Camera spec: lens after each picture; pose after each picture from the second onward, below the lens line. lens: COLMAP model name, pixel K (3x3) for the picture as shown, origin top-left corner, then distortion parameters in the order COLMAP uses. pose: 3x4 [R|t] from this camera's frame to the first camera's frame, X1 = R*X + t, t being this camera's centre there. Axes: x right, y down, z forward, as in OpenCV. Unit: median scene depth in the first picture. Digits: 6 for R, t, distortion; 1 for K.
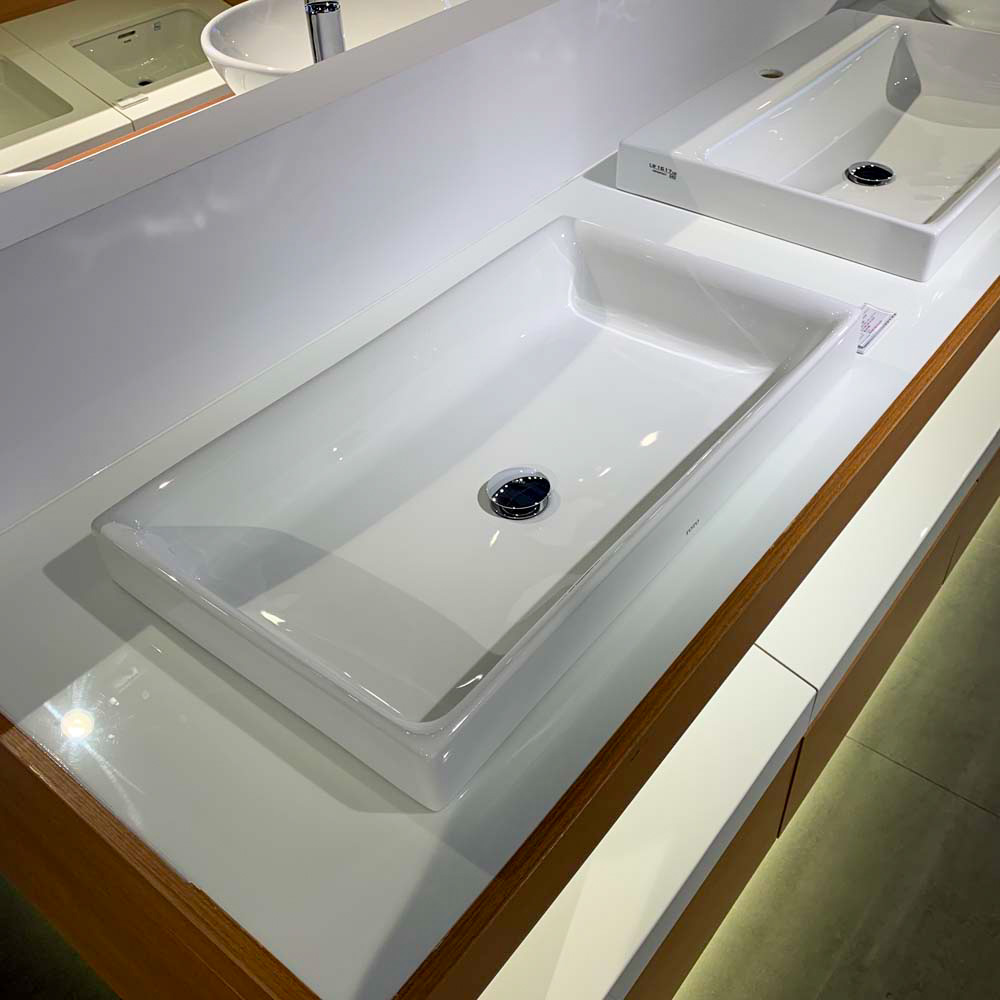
lens RADIAL K [[1026.1, 0, 494.9], [0, 1026.1, 499.7], [0, 0, 1]] dist [0.023417, -0.000200]
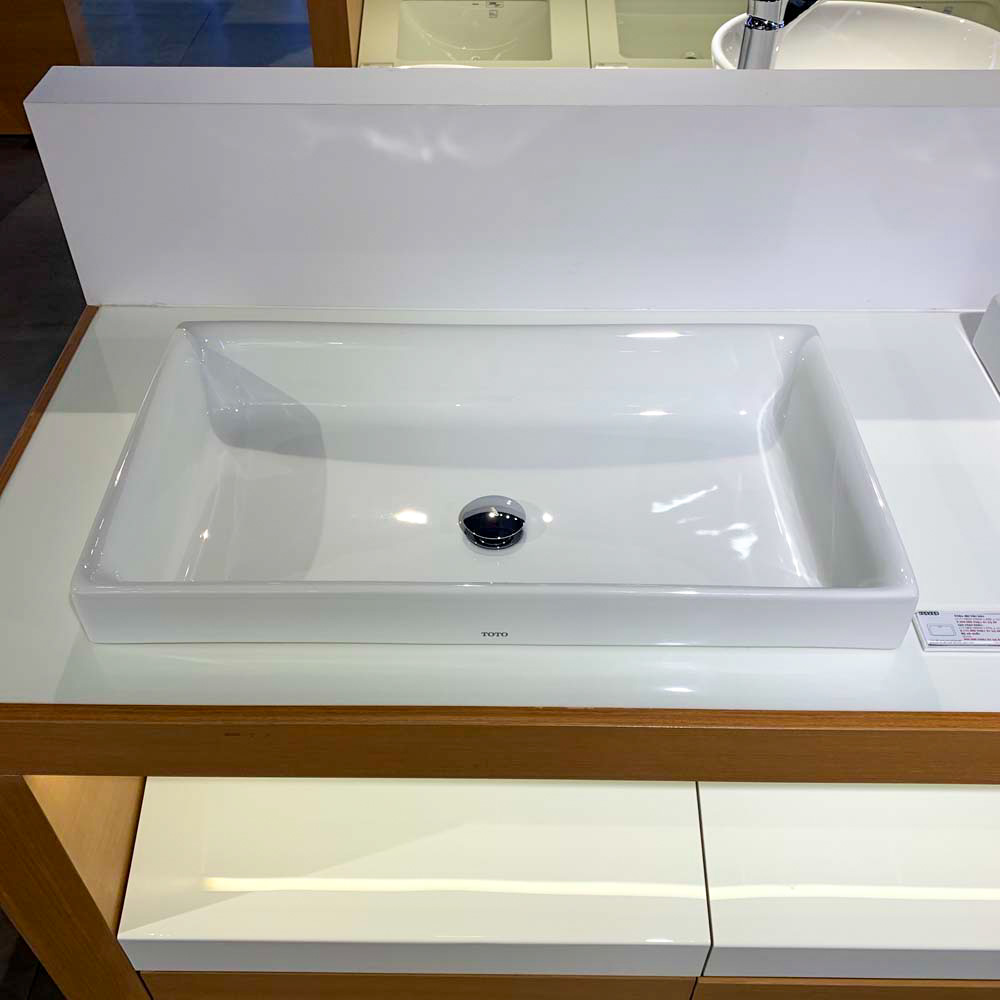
lens RADIAL K [[1026.1, 0, 494.9], [0, 1026.1, 499.7], [0, 0, 1]] dist [0.023417, -0.000200]
pose [[0.618703, 0.569426, -0.541258, 0.540488], [-0.544538, 0.807433, 0.227002, -0.245713], [0.566291, 0.154289, 0.809636, 0.185724]]
